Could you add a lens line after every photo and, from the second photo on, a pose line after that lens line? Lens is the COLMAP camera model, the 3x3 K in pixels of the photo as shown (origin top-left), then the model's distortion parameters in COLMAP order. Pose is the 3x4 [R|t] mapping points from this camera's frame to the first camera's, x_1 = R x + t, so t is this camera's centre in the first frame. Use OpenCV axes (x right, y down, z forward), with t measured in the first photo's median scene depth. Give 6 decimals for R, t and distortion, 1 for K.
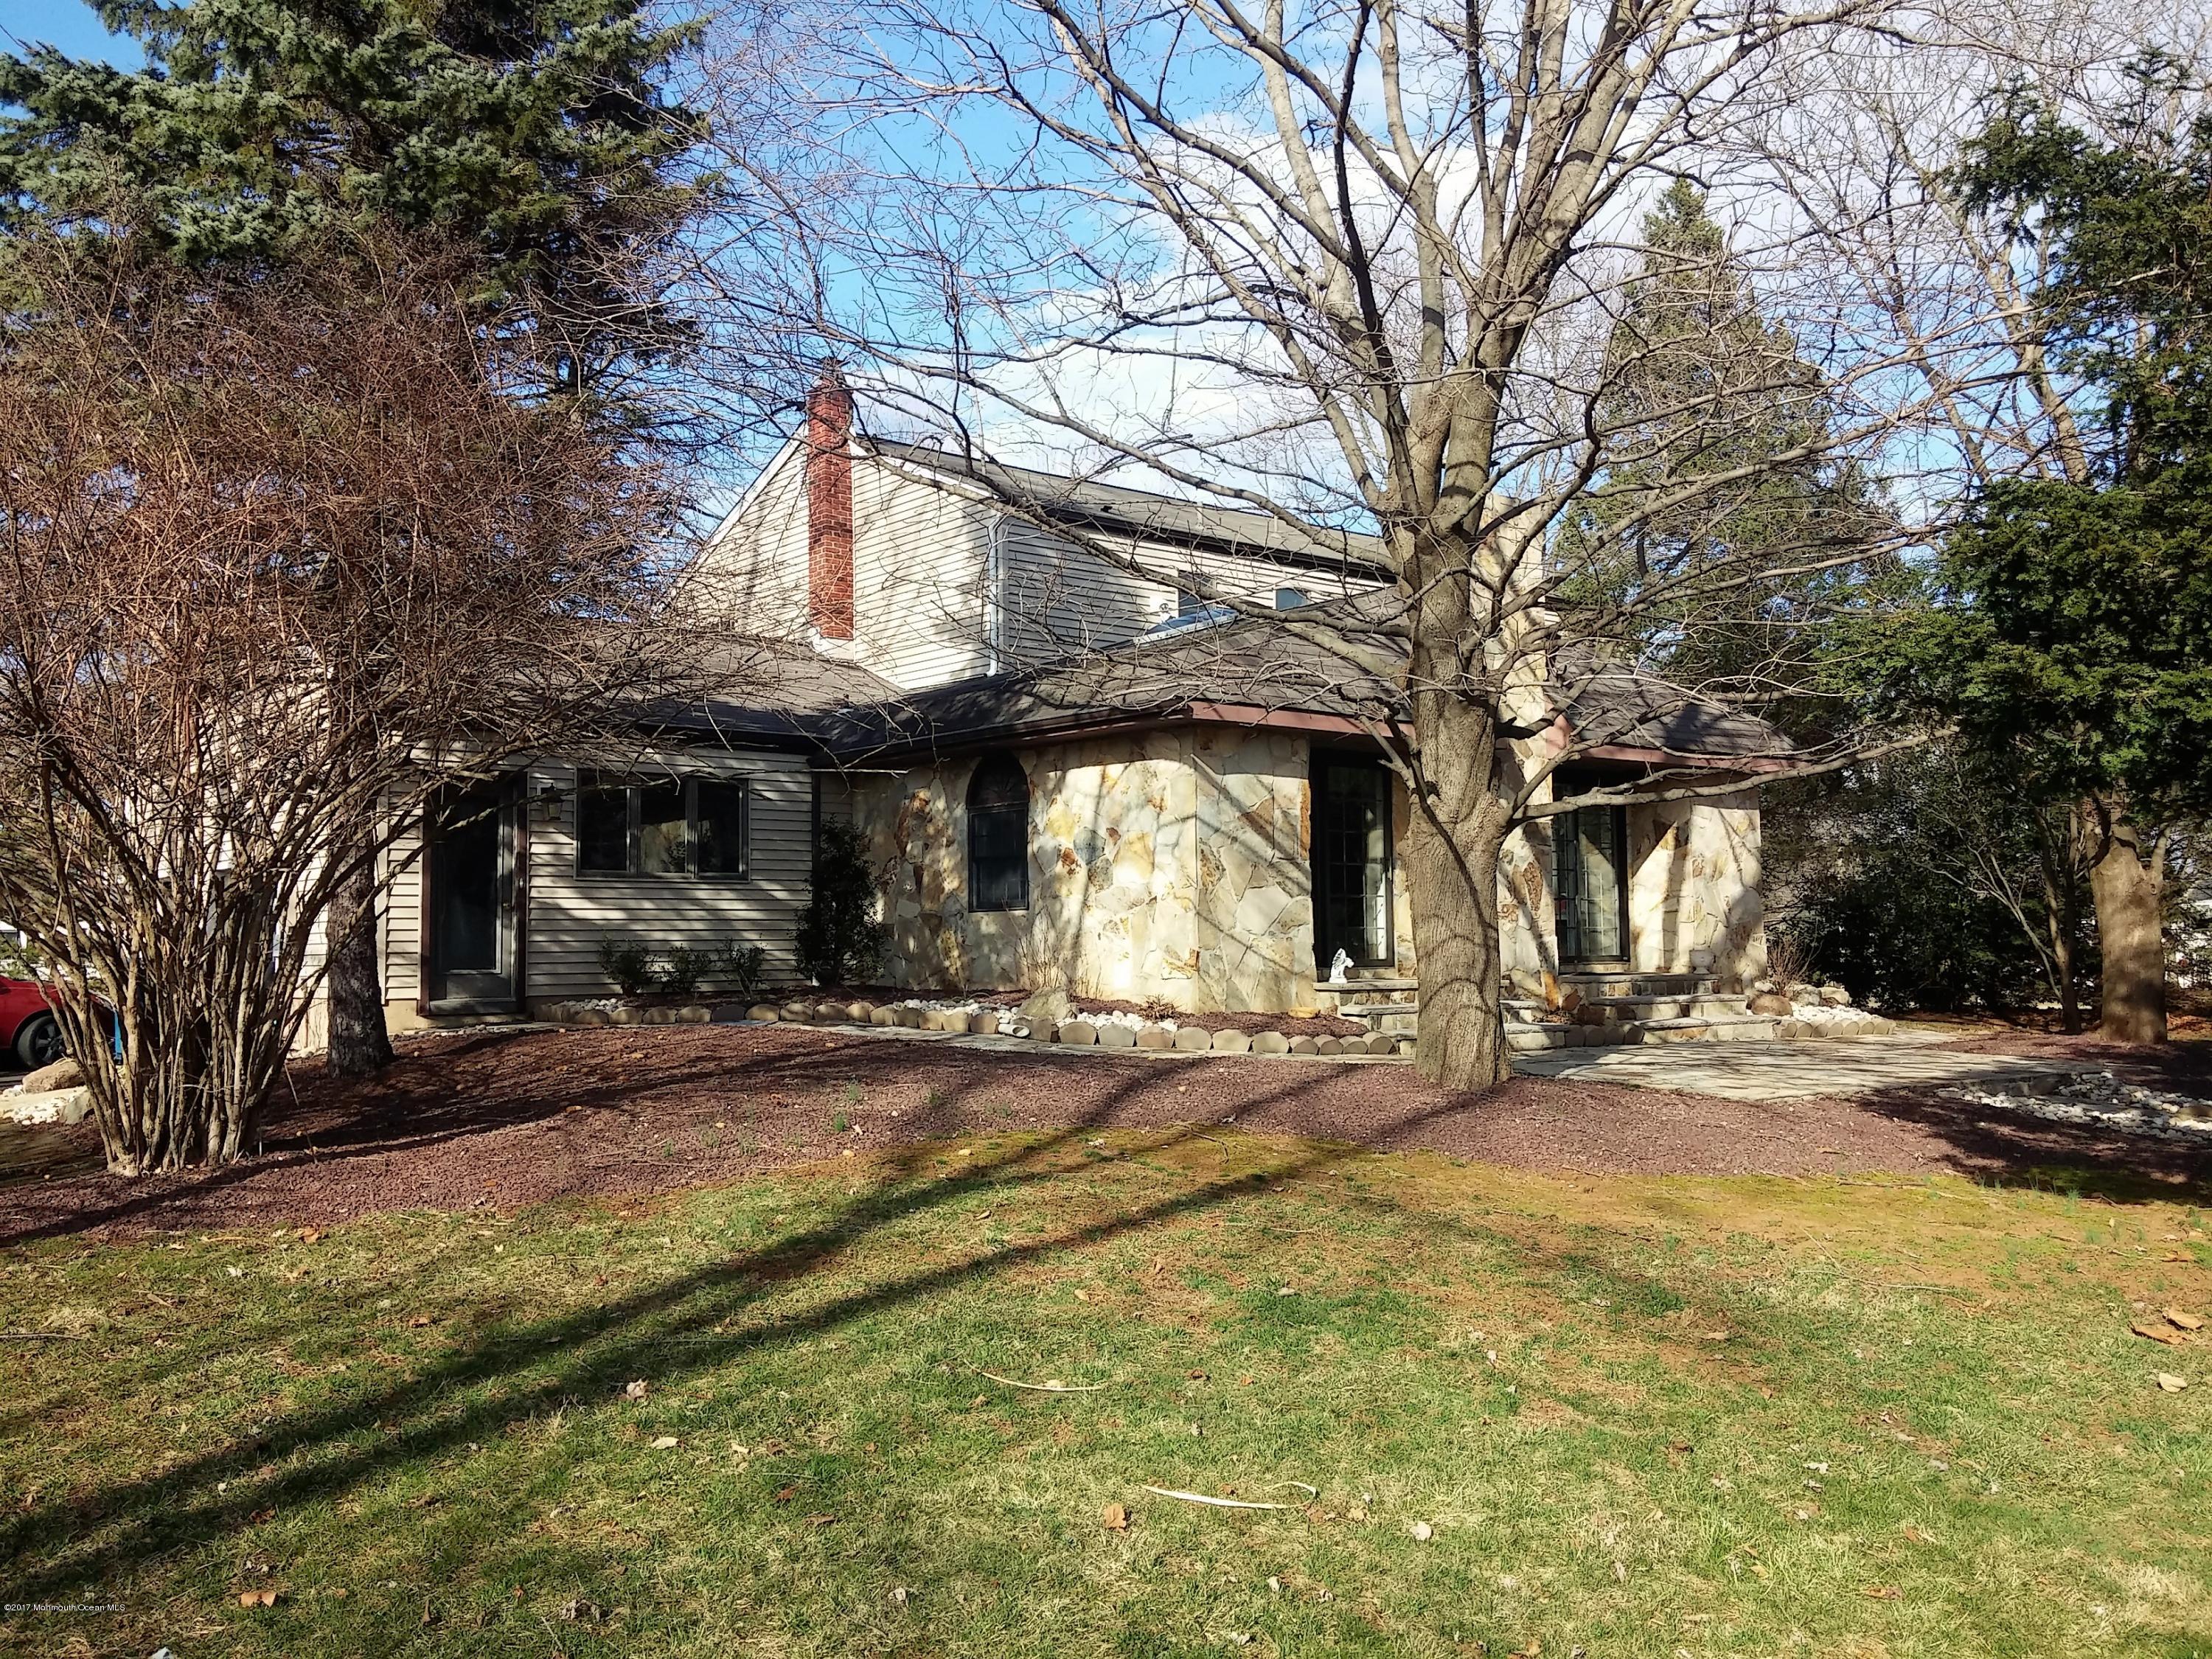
lens RADIAL K [[1799.2, 0, 1098.6], [0, 1799.2, 757.2], [0, 0, 1]] dist [0.050223, -0.007882]
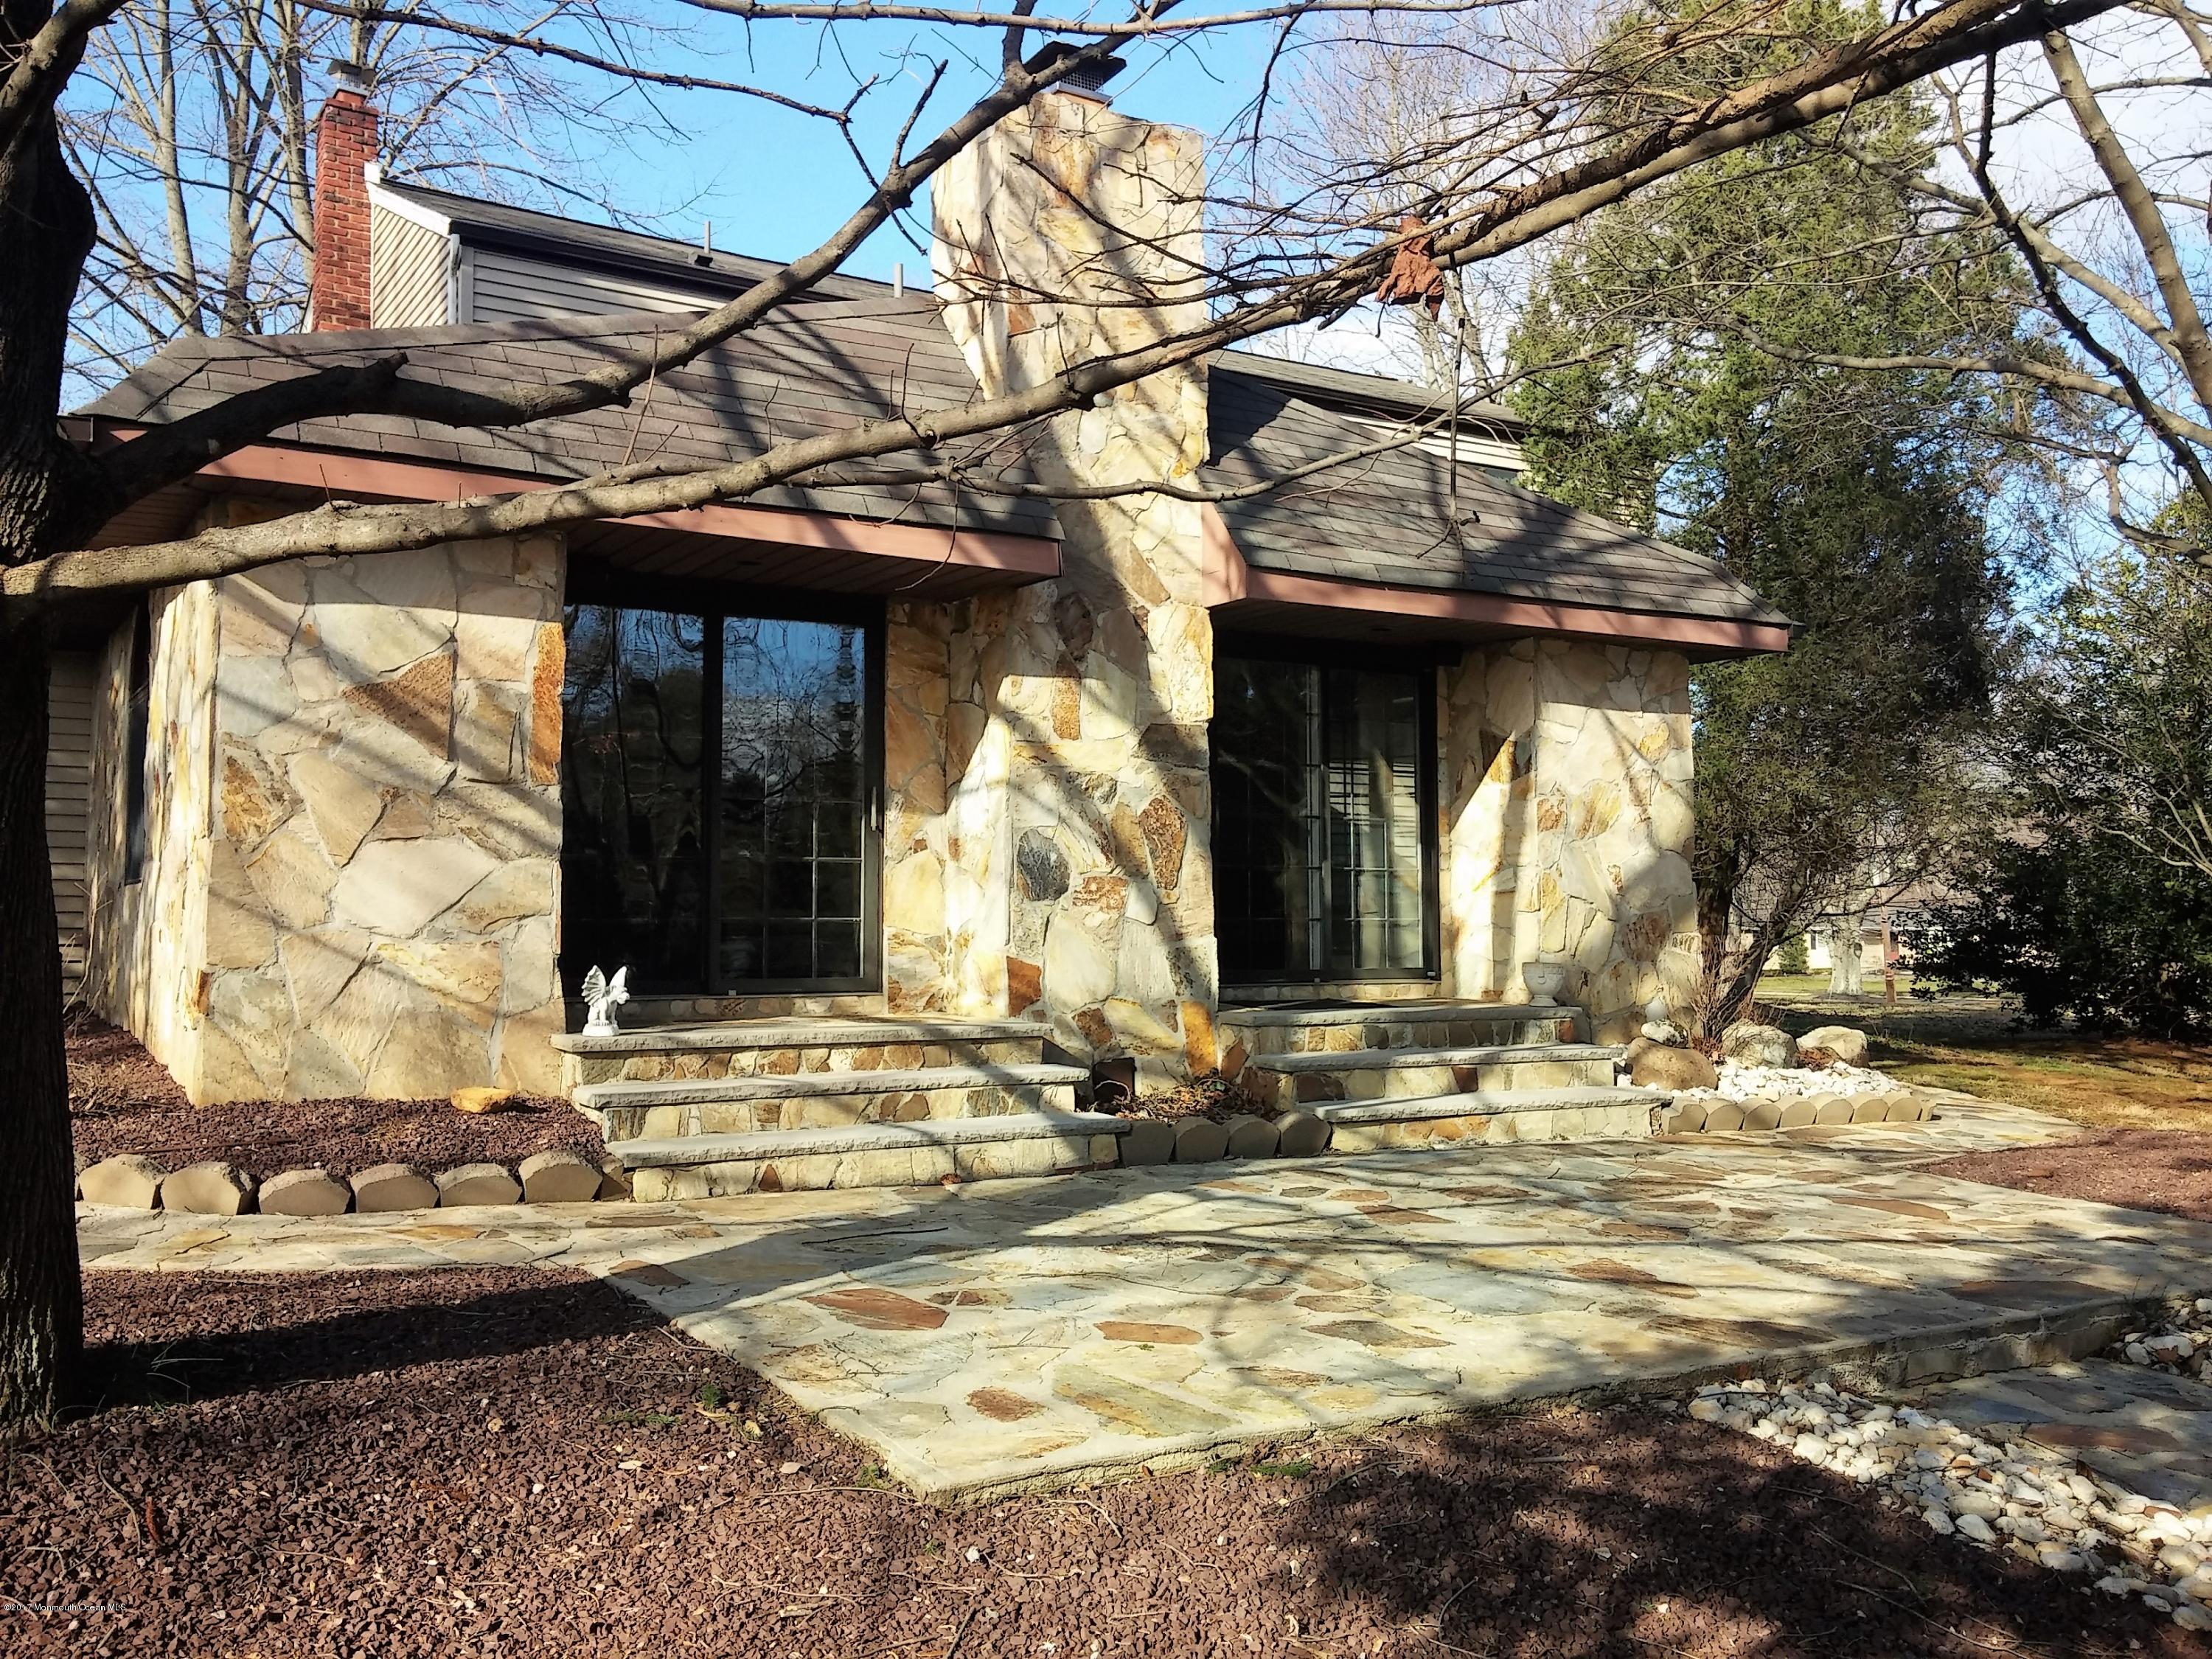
lens RADIAL K [[1799.2, 0, 1098.6], [0, 1799.2, 757.2], [0, 0, 1]] dist [0.050223, -0.007882]
pose [[0.989813, 0.001061, -0.142372, 0.295339], [0.001718, 0.999810, 0.019394, 0.035411], [0.142365, -0.019441, 0.989623, 0.467846]]
